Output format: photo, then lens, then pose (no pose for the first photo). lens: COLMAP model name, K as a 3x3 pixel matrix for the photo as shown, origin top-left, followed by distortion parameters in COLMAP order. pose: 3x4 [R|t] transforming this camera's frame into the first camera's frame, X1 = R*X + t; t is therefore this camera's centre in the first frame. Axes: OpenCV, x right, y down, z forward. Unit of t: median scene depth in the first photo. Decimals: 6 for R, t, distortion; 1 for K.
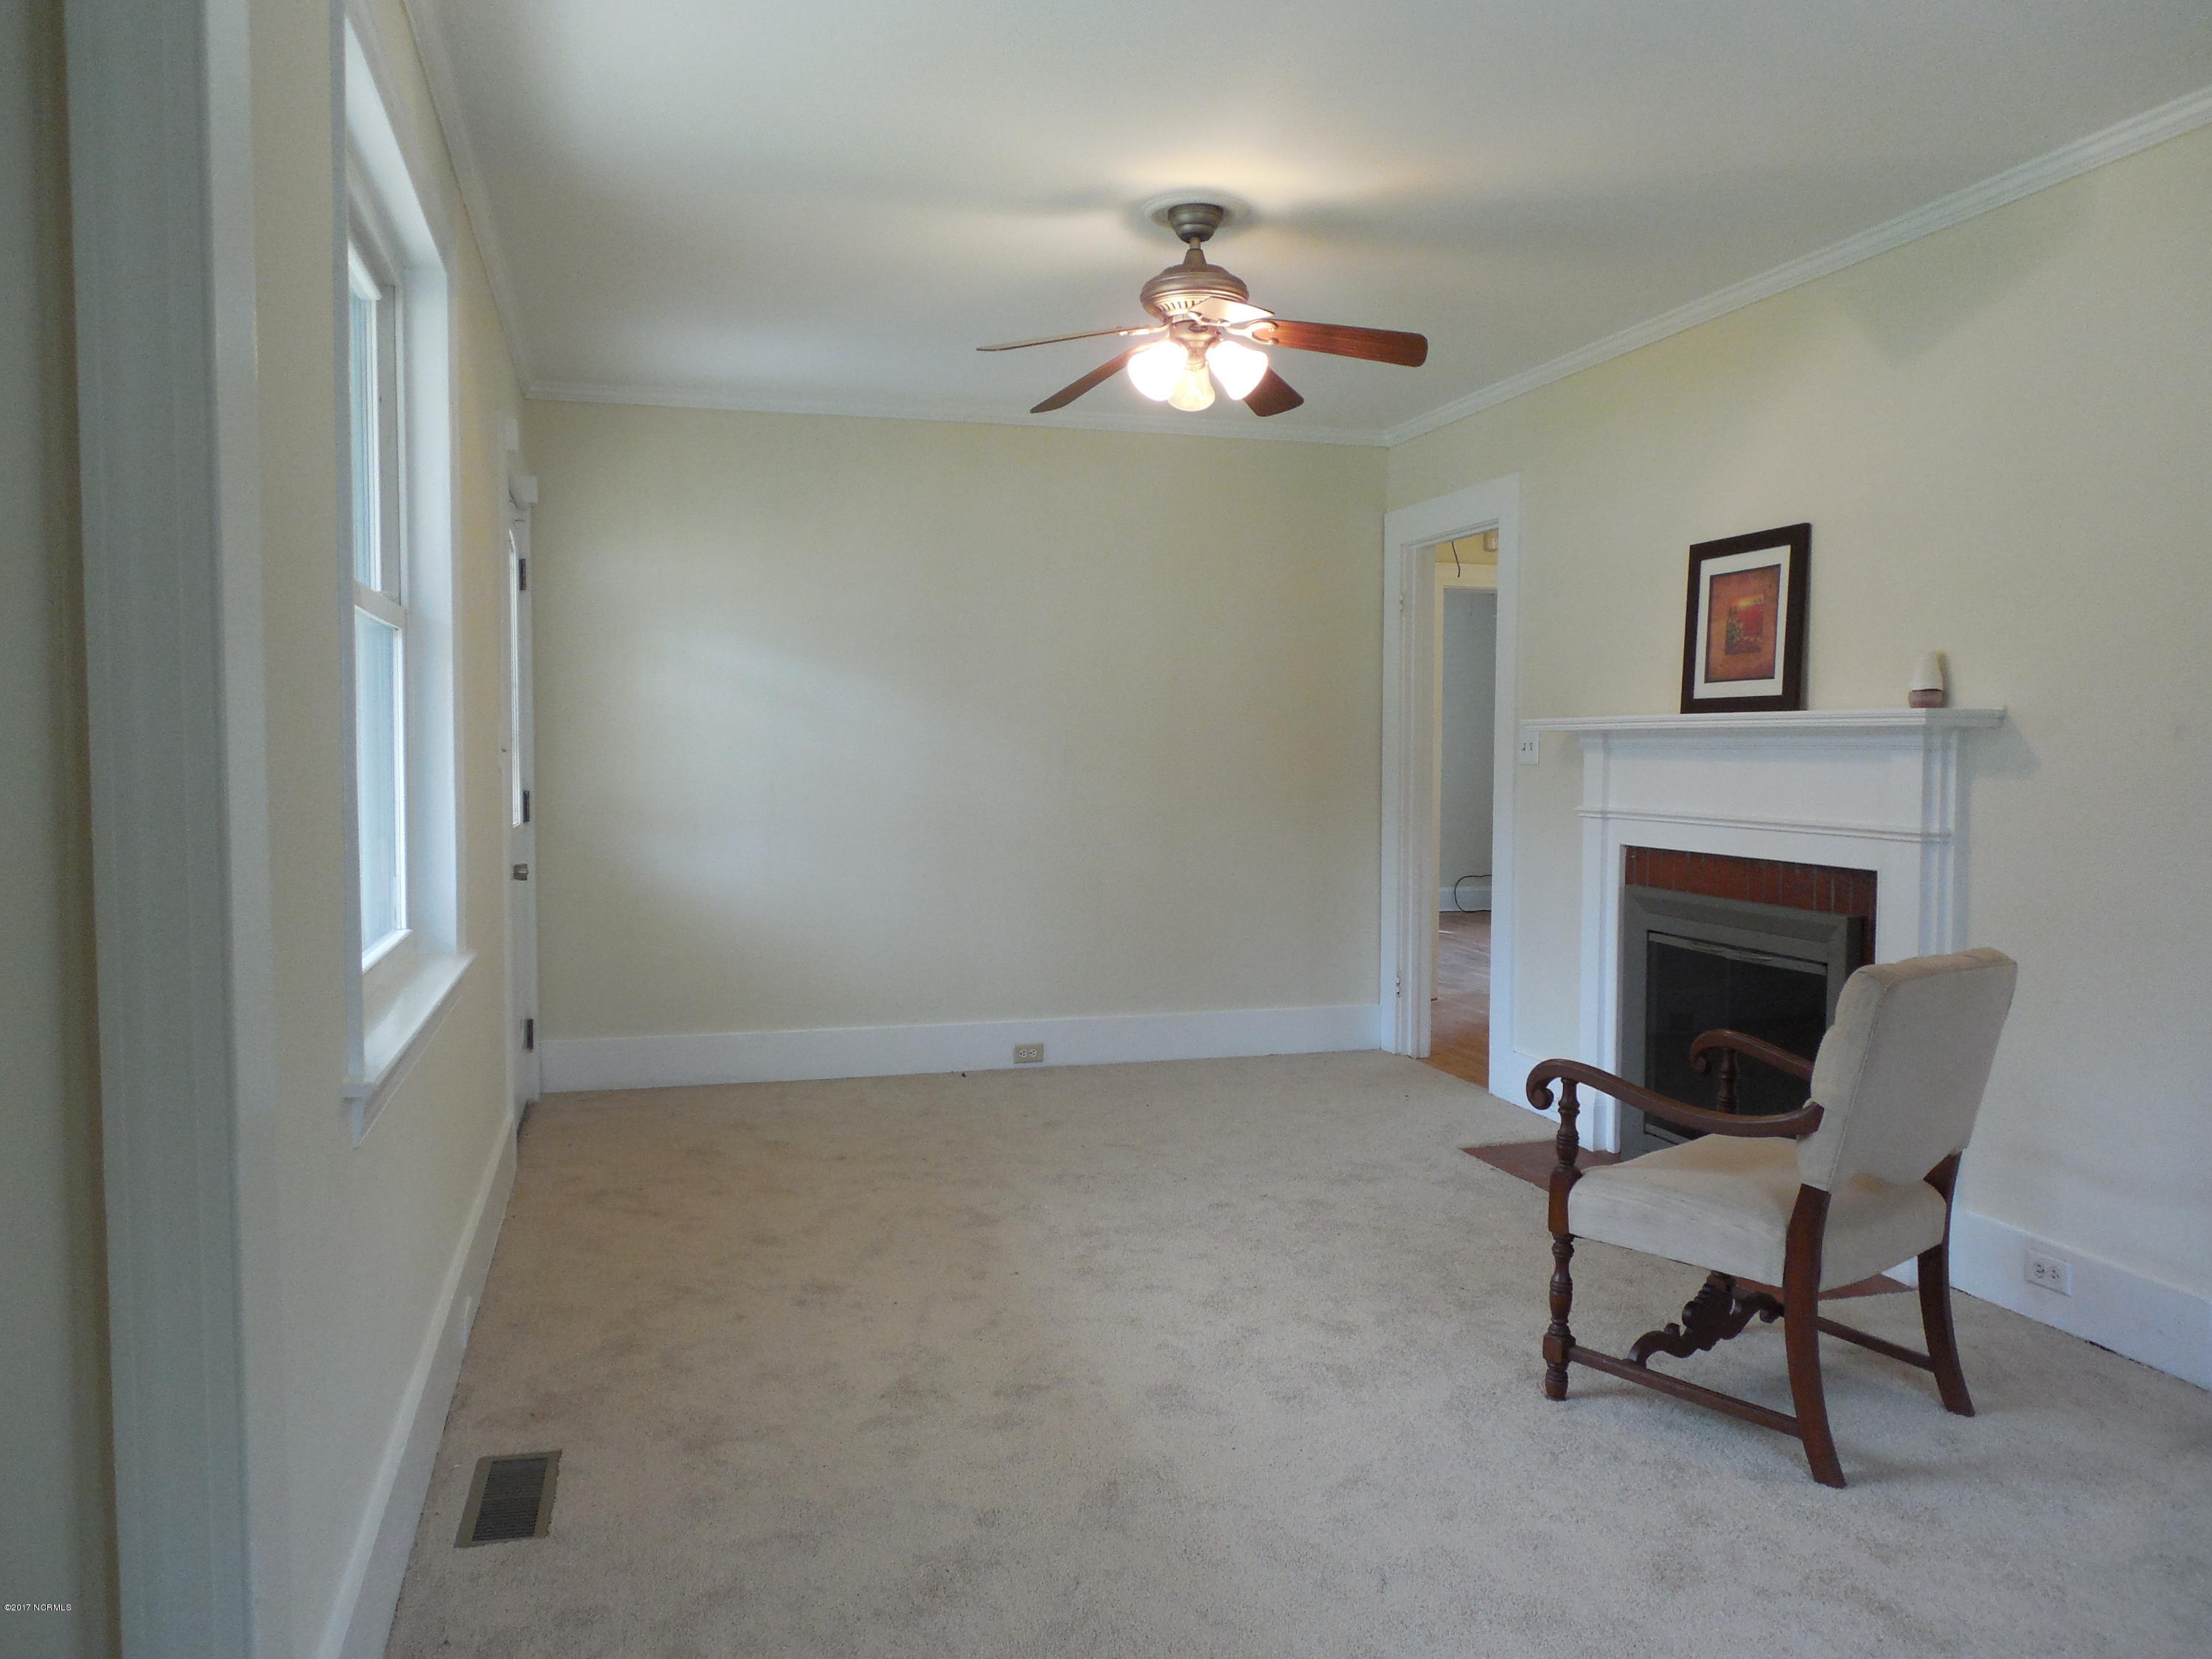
lens RADIAL K [[1670.0, 0, 1118.7], [0, 1670.0, 834.4], [0, 0, 1]] dist [0.002608, -0.002426]
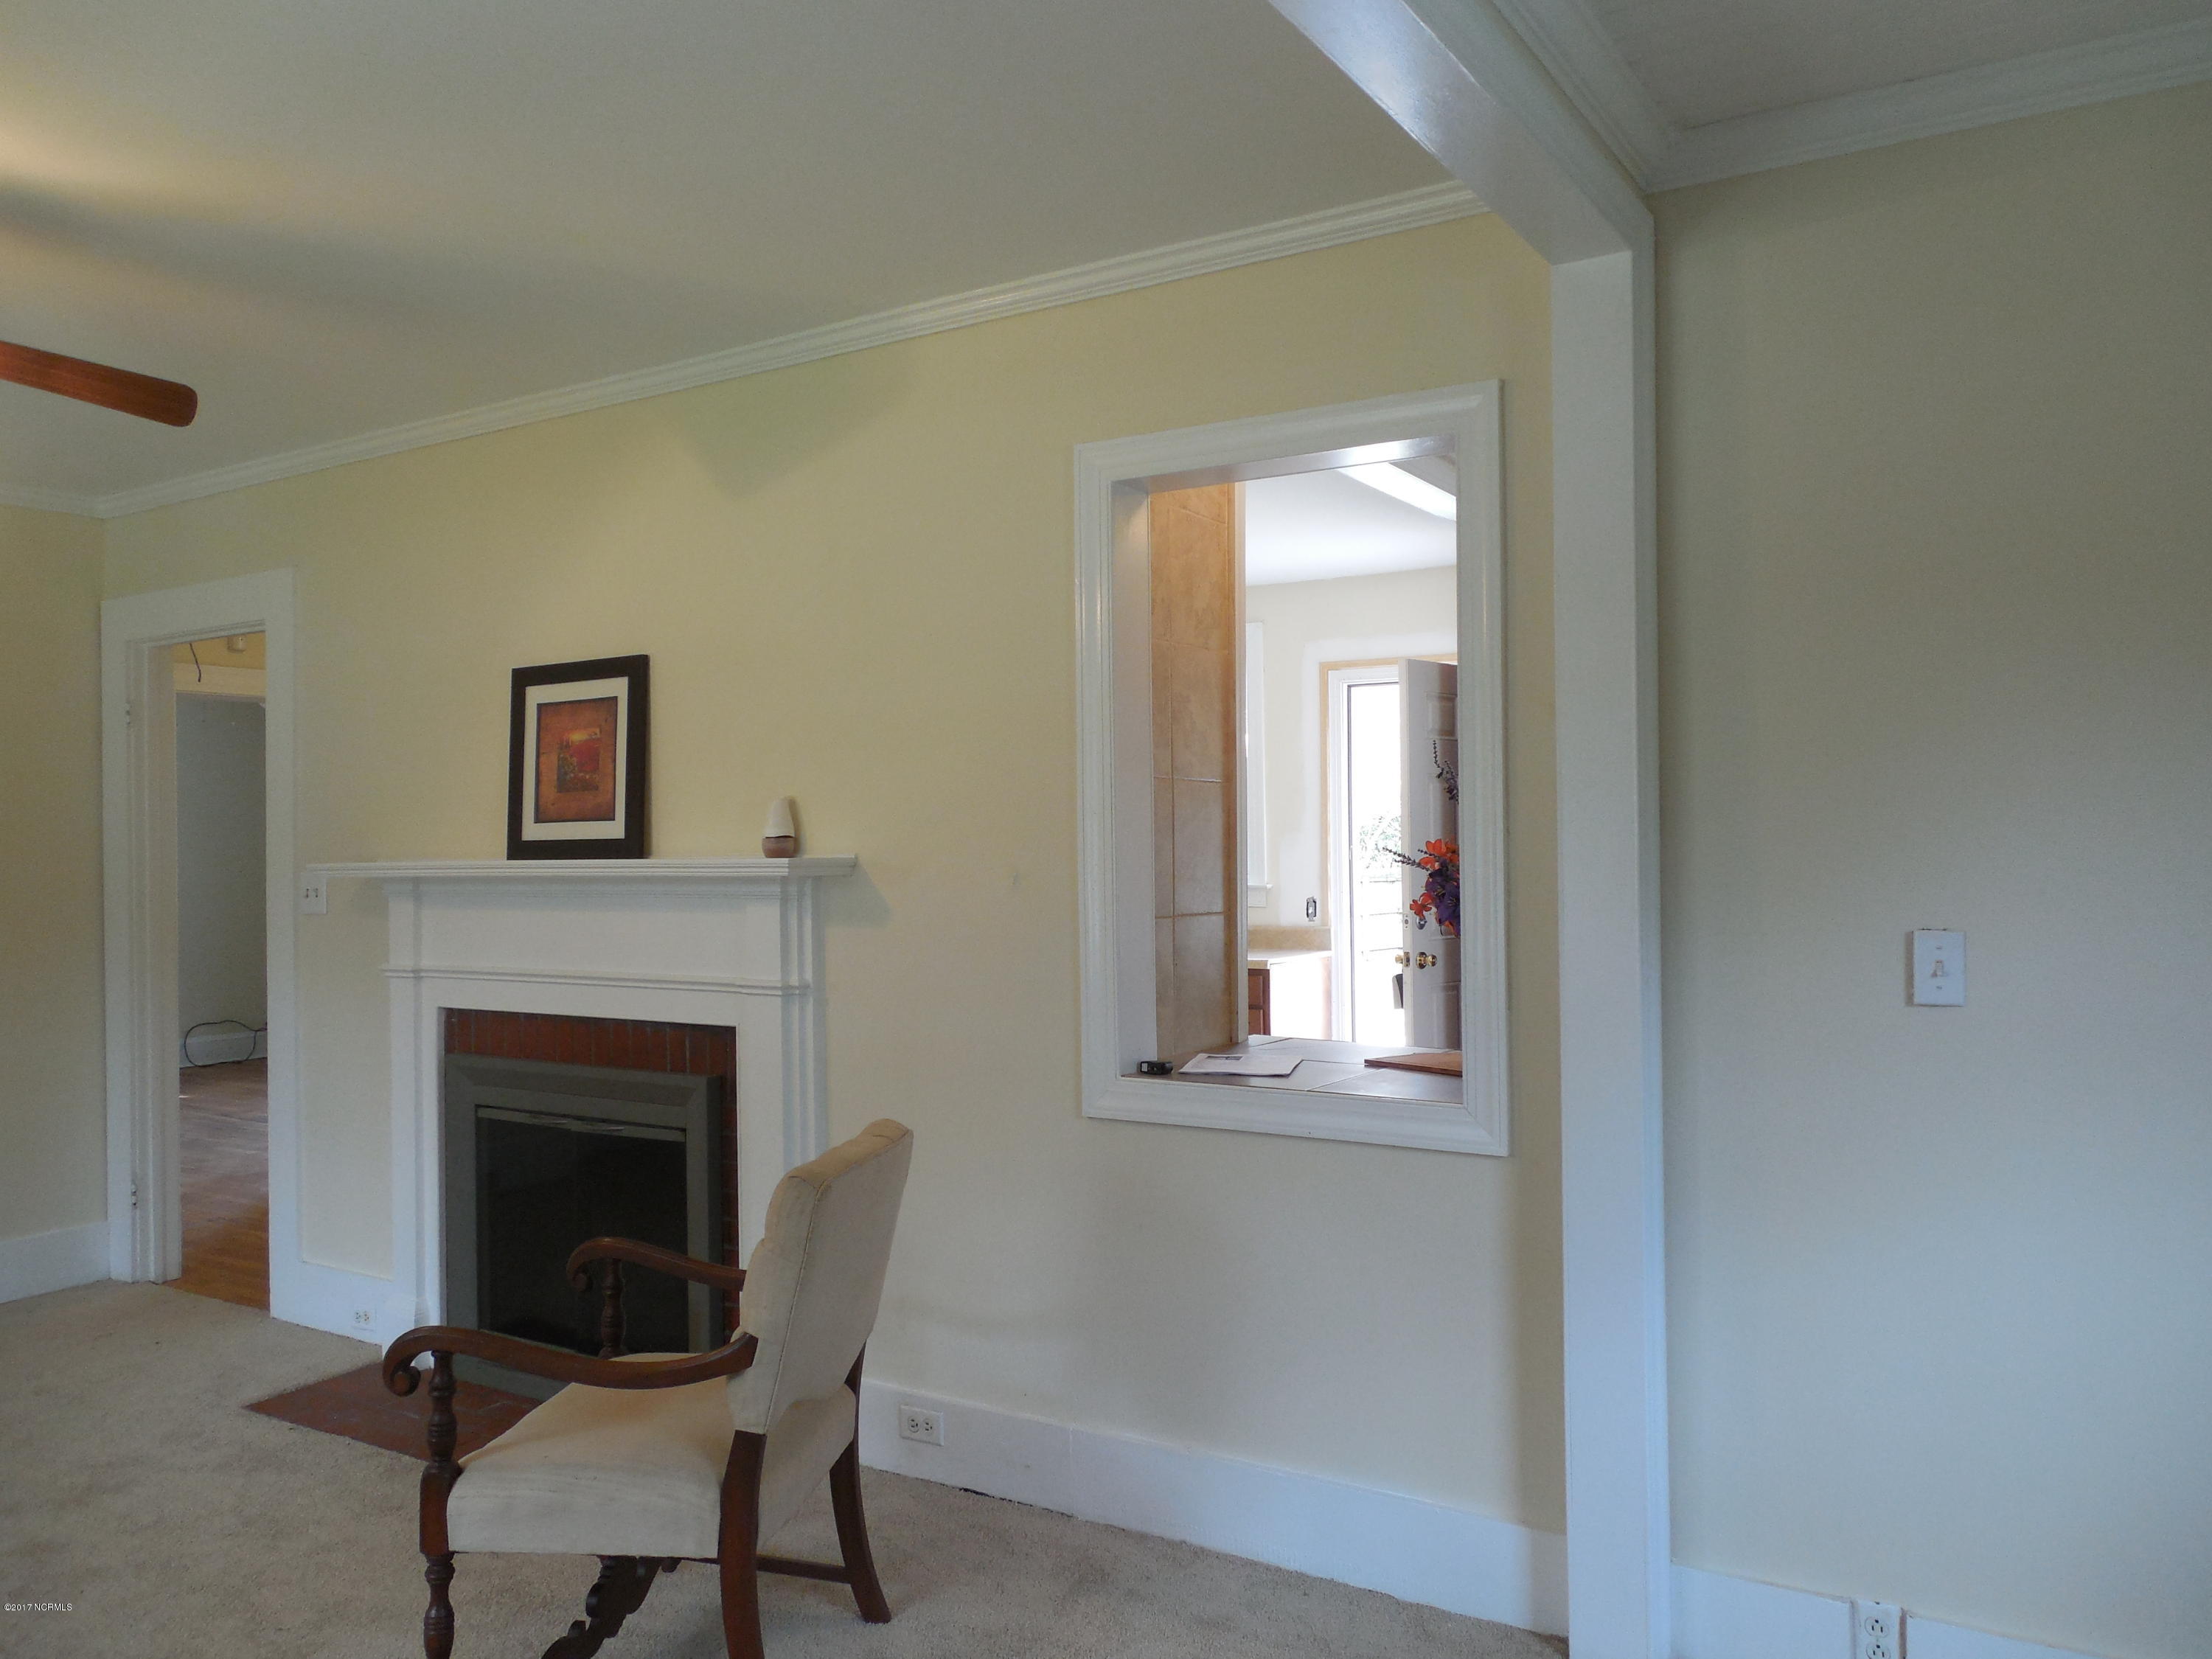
lens RADIAL K [[1670.0, 0, 1118.7], [0, 1670.0, 834.4], [0, 0, 1]] dist [0.002608, -0.002426]
pose [[0.750037, -0.009543, 0.661327, -0.006559], [0.049629, 0.997889, -0.041887, -0.034102], [-0.659531, 0.064237, 0.748928, 0.134382]]
